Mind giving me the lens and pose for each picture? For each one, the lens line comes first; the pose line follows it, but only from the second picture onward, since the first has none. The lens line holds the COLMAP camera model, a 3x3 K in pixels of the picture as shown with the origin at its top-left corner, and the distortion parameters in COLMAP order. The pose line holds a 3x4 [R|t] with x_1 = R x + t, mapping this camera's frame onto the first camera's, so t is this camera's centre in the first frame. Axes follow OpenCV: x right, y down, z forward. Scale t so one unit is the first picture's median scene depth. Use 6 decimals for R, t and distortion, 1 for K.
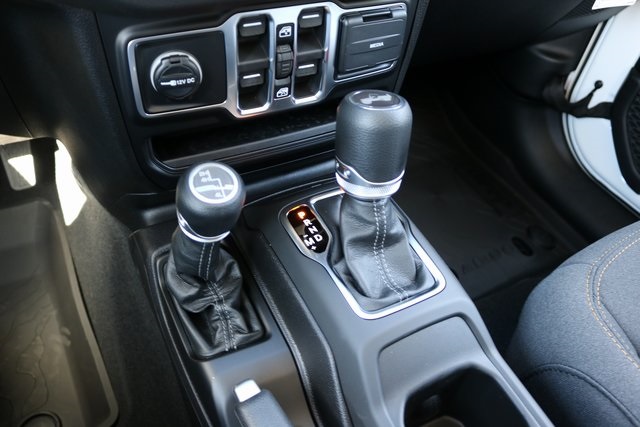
lens RADIAL K [[517.6, 0, 316.6], [0, 517.6, 190.3], [0, 0, 1]] dist [-0.124970, 0.116388]
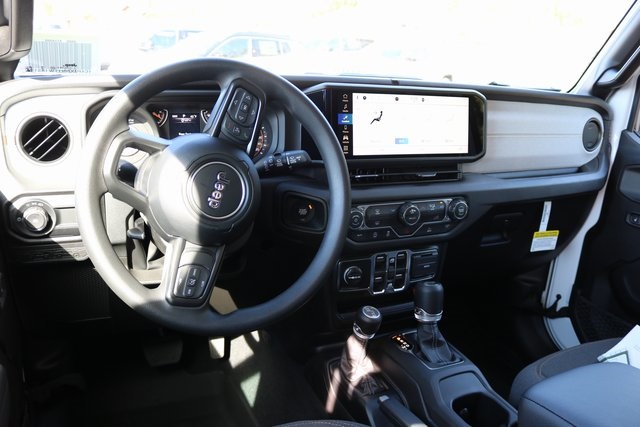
lens RADIAL K [[517.6, 0, 316.6], [0, 517.6, 190.3], [0, 0, 1]] dist [-0.124970, 0.116388]
pose [[0.997785, -0.018920, -0.063770, -0.261842], [-0.013911, 0.878137, -0.478207, 0.618610], [0.065046, 0.478035, 0.875929, -1.453990]]
